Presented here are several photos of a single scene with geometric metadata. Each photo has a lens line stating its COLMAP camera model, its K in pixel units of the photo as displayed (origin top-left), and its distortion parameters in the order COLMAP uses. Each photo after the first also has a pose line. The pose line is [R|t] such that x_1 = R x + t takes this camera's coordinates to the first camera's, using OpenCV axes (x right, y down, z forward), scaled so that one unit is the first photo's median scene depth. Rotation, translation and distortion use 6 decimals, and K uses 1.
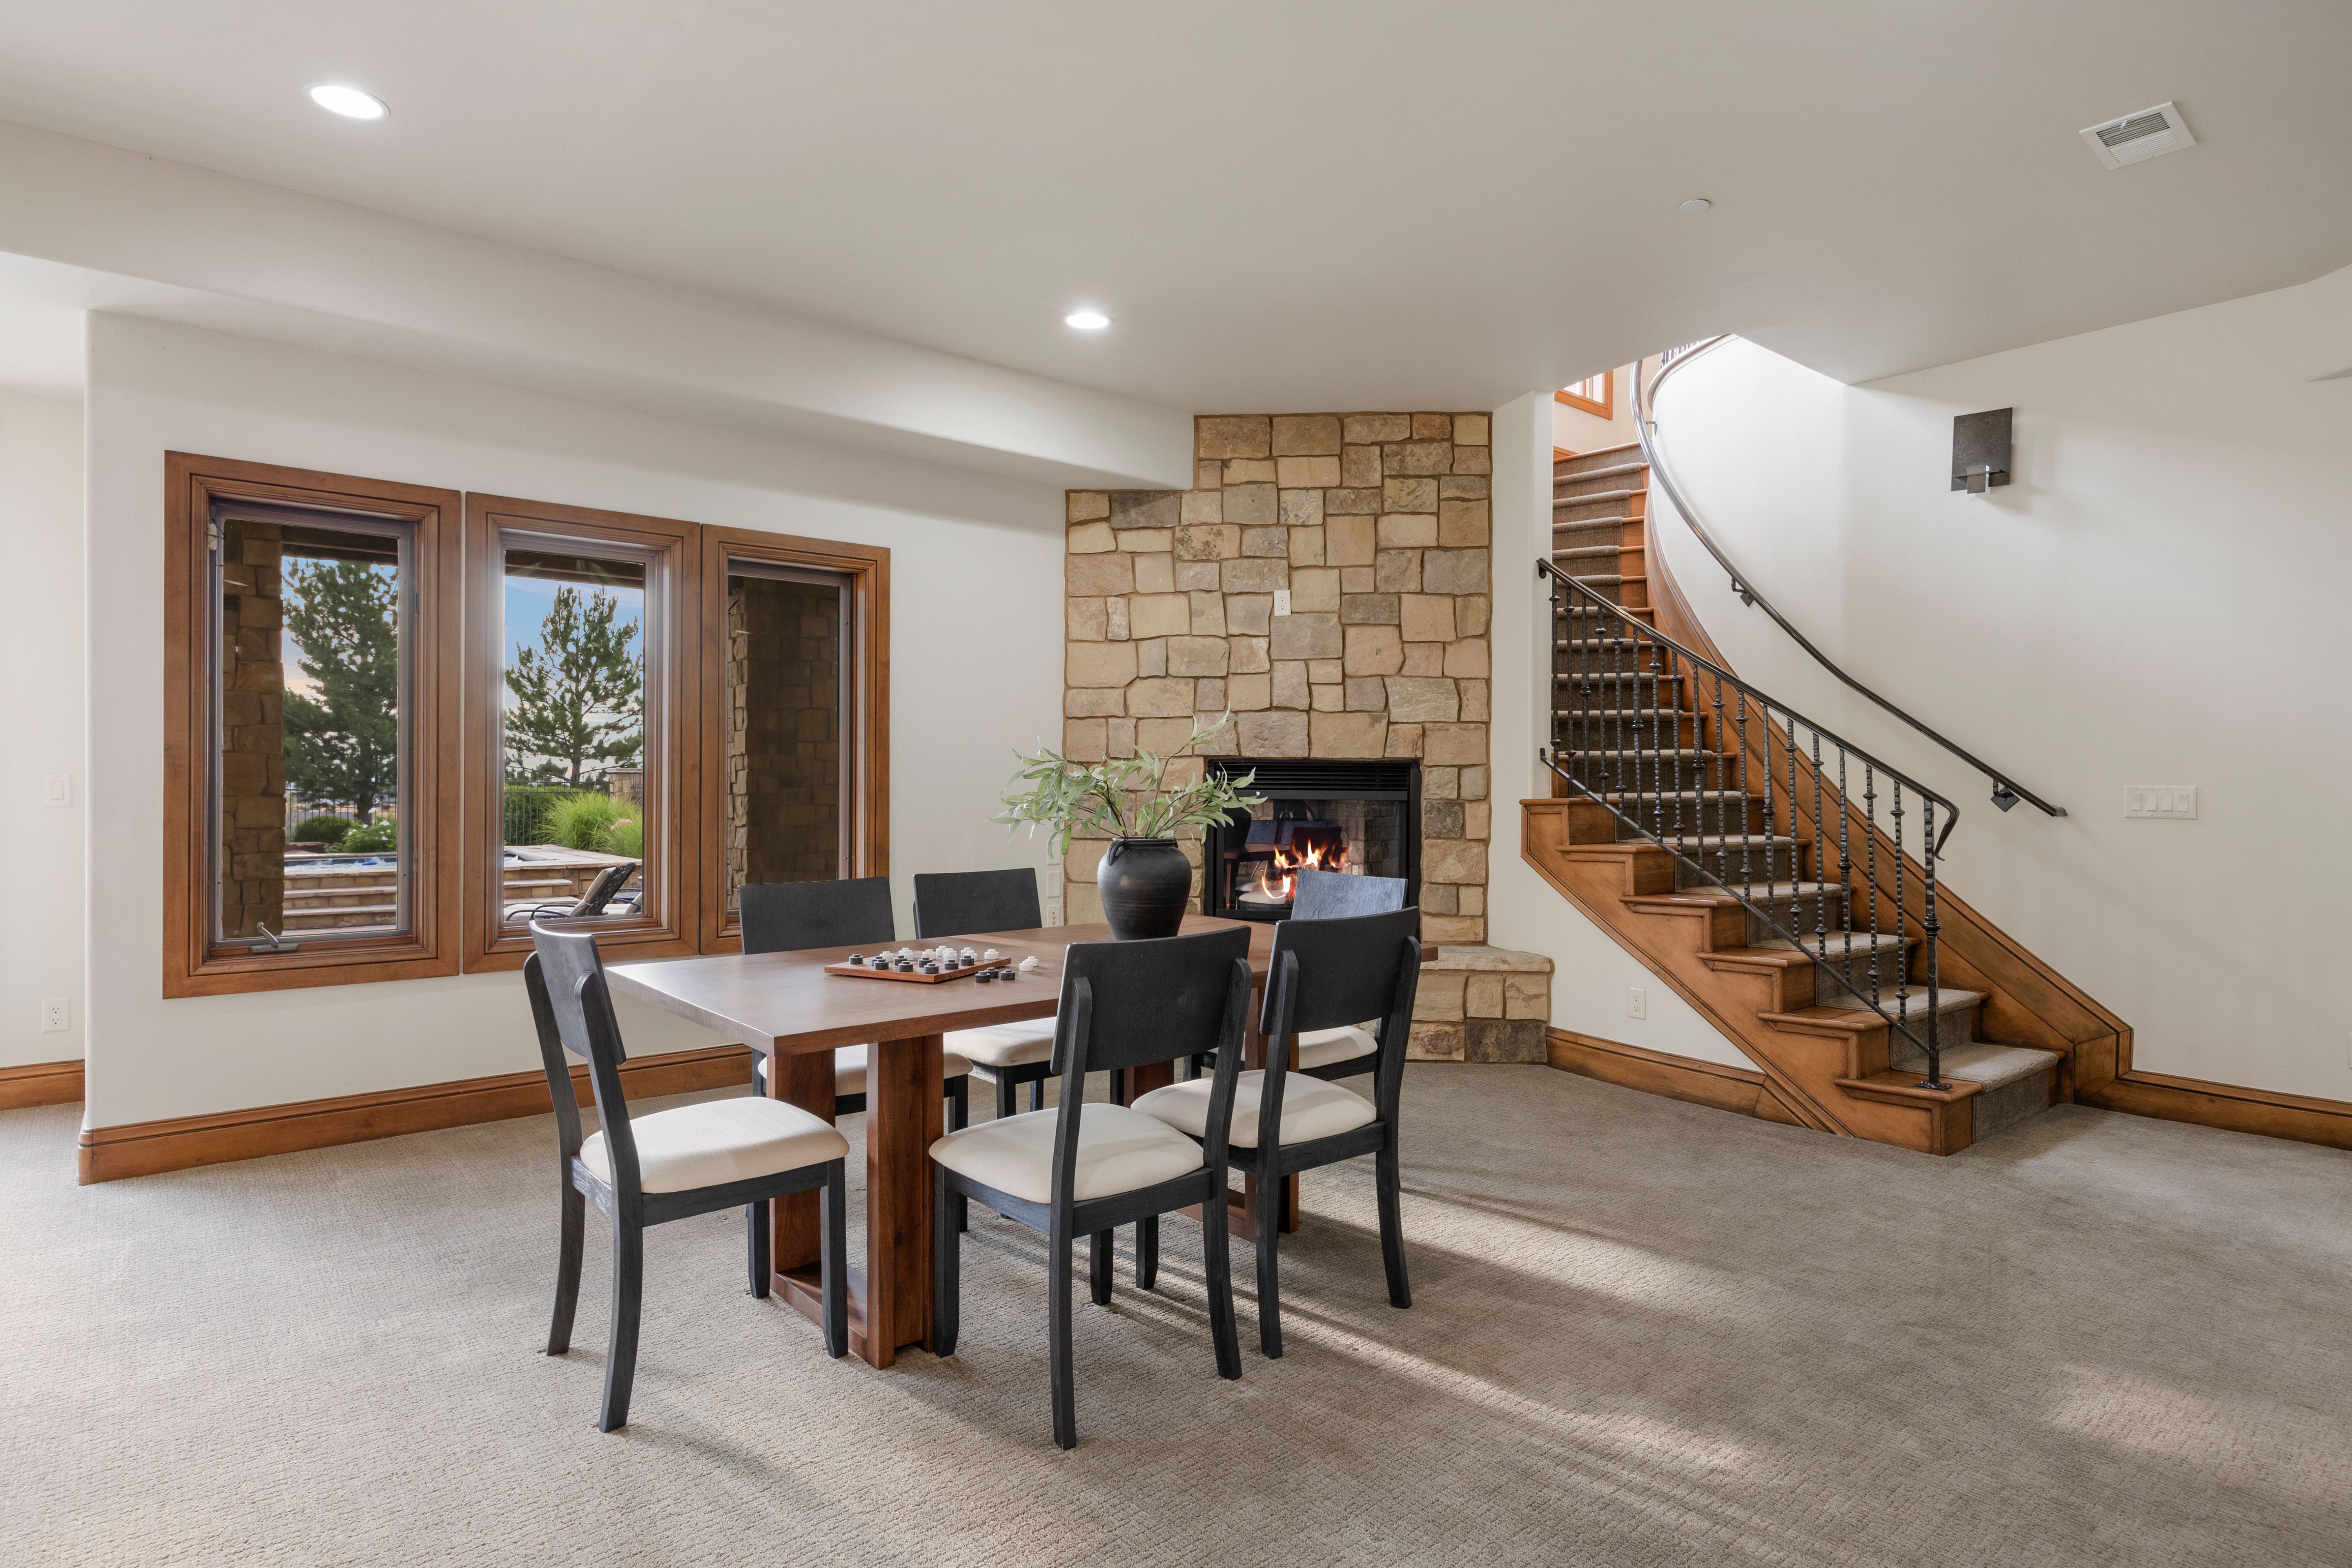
lens RADIAL K [[1234.9, 0, 1226.7], [0, 1234.9, 787.2], [0, 0, 1]] dist [0.000700, -0.000238]
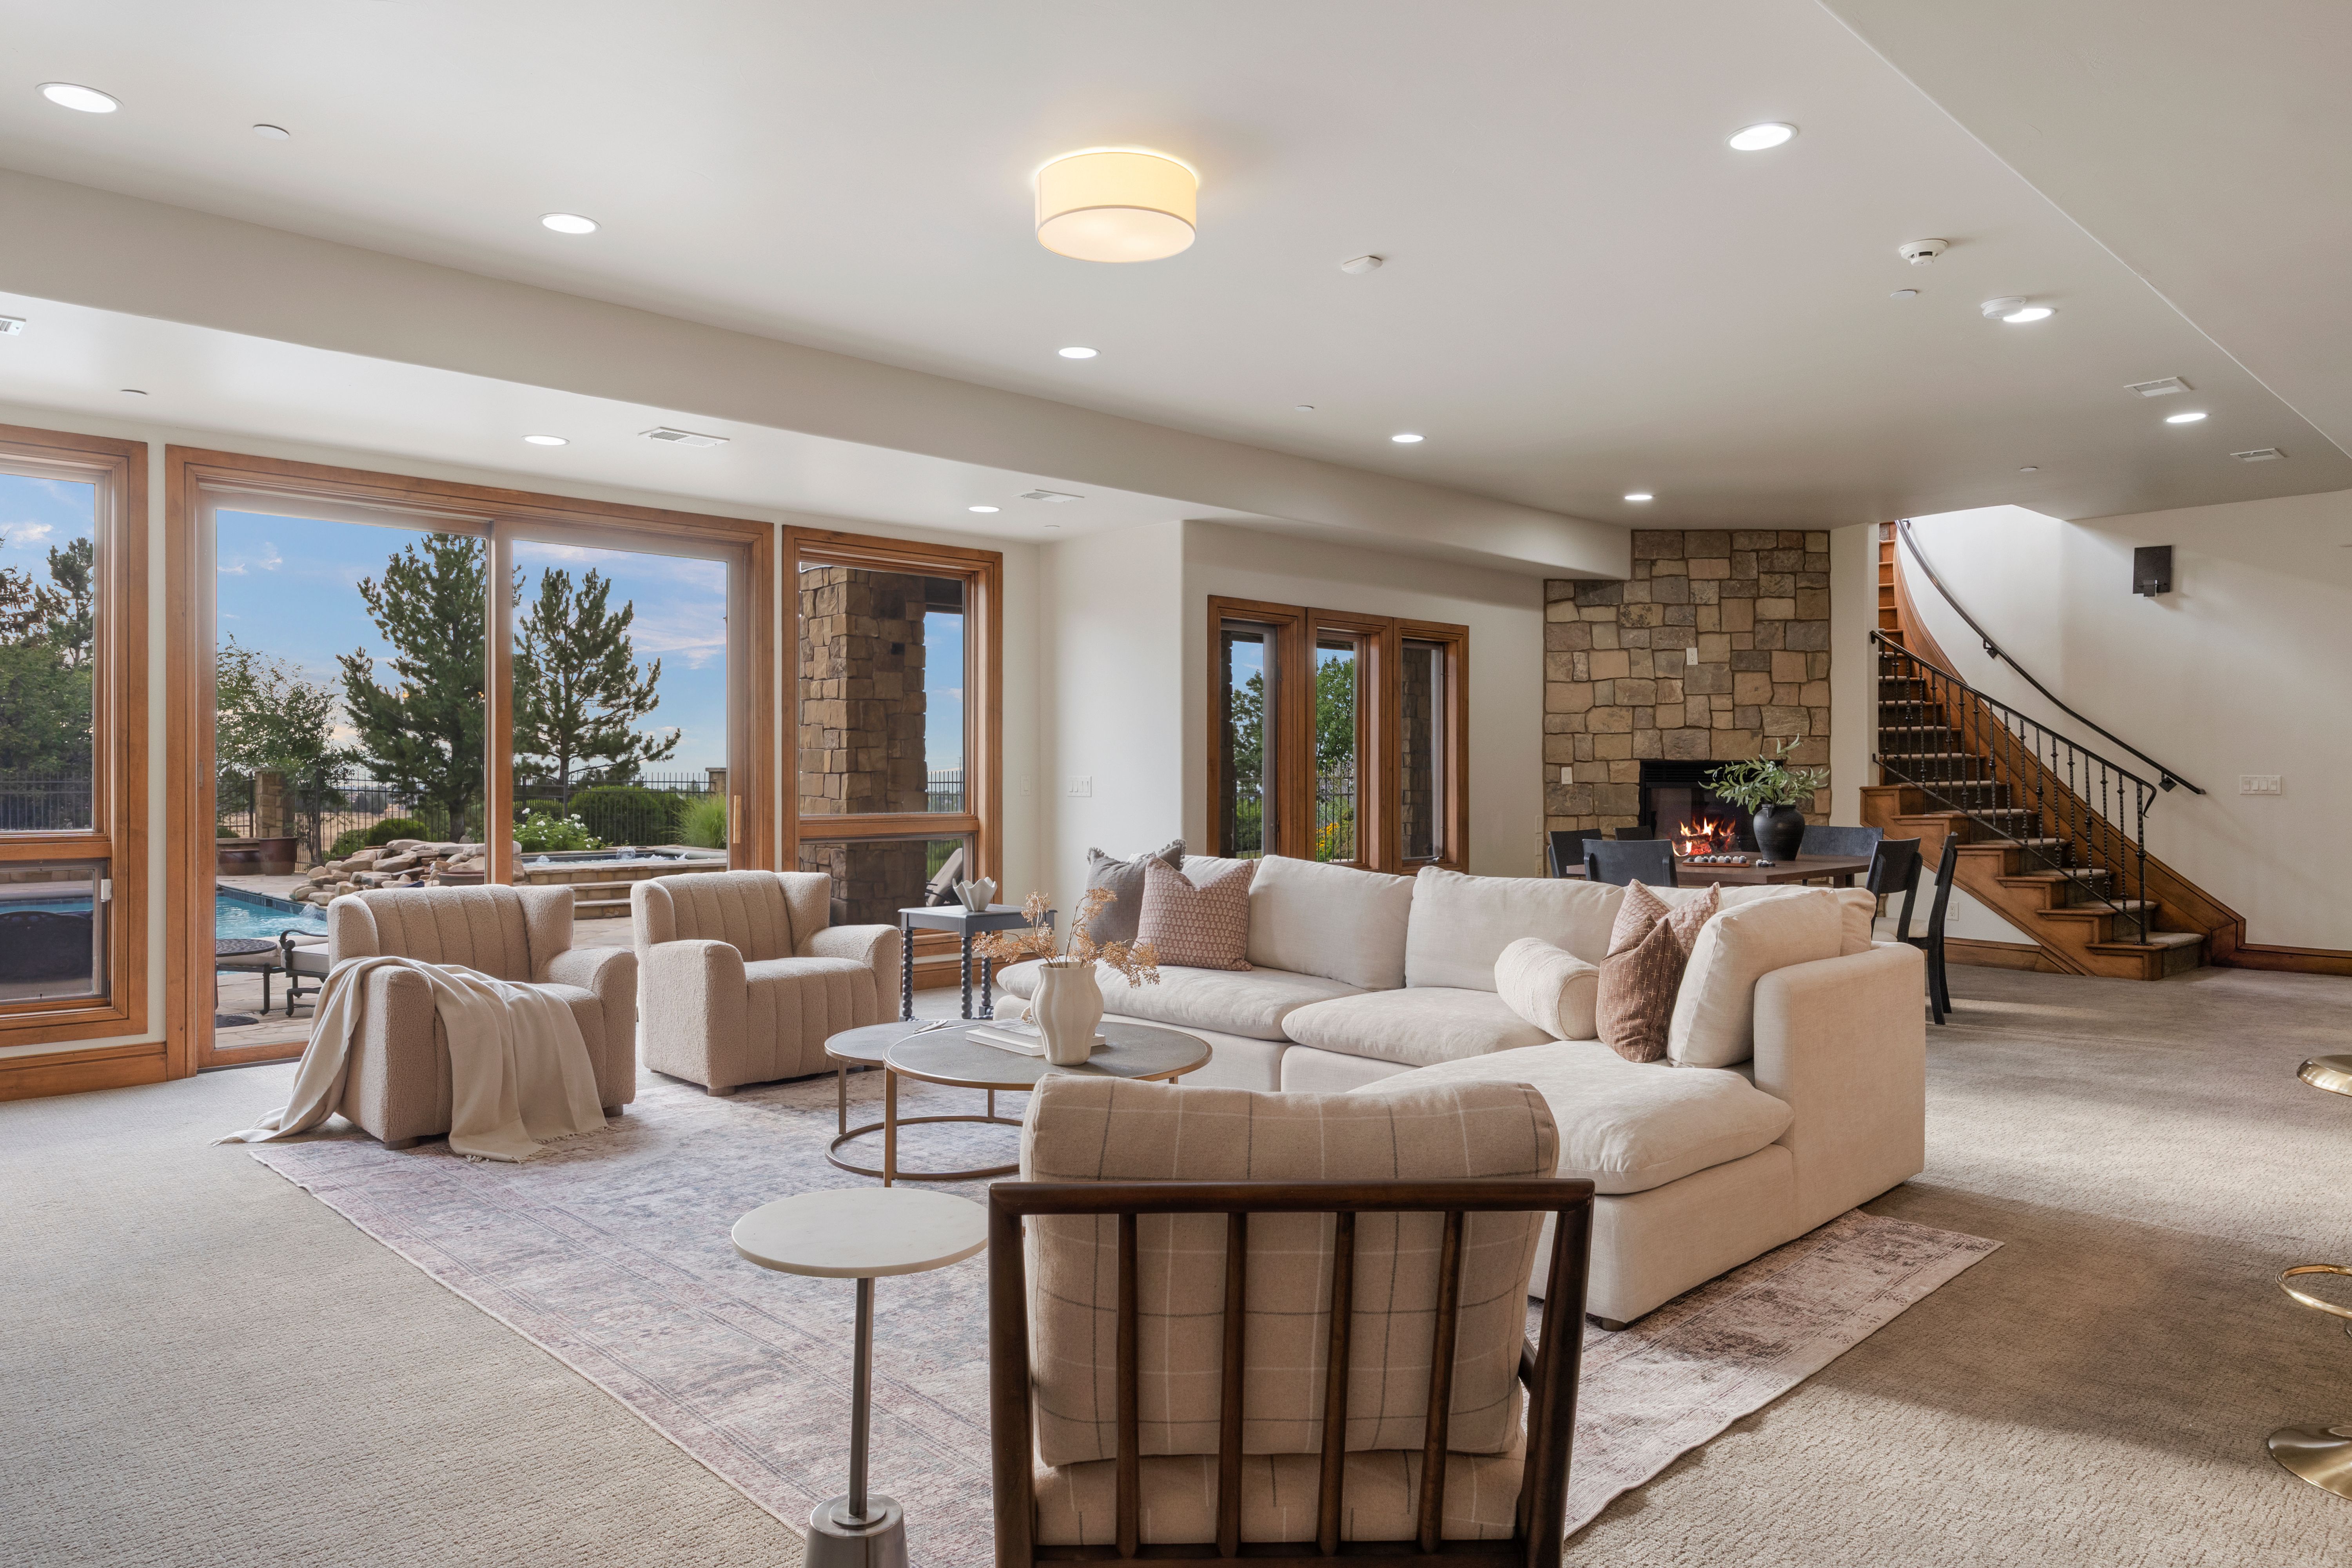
lens RADIAL K [[1542.3, 0, 1176.0], [0, 1542.3, 784.0], [0, 0, 1]] dist [-0.002557, 0.001312]
pose [[0.998119, -0.006098, 0.061008, -0.697757], [0.006128, 0.999981, -0.000304, 0.001733], [-0.061005, 0.000677, 0.998137, -0.829060]]
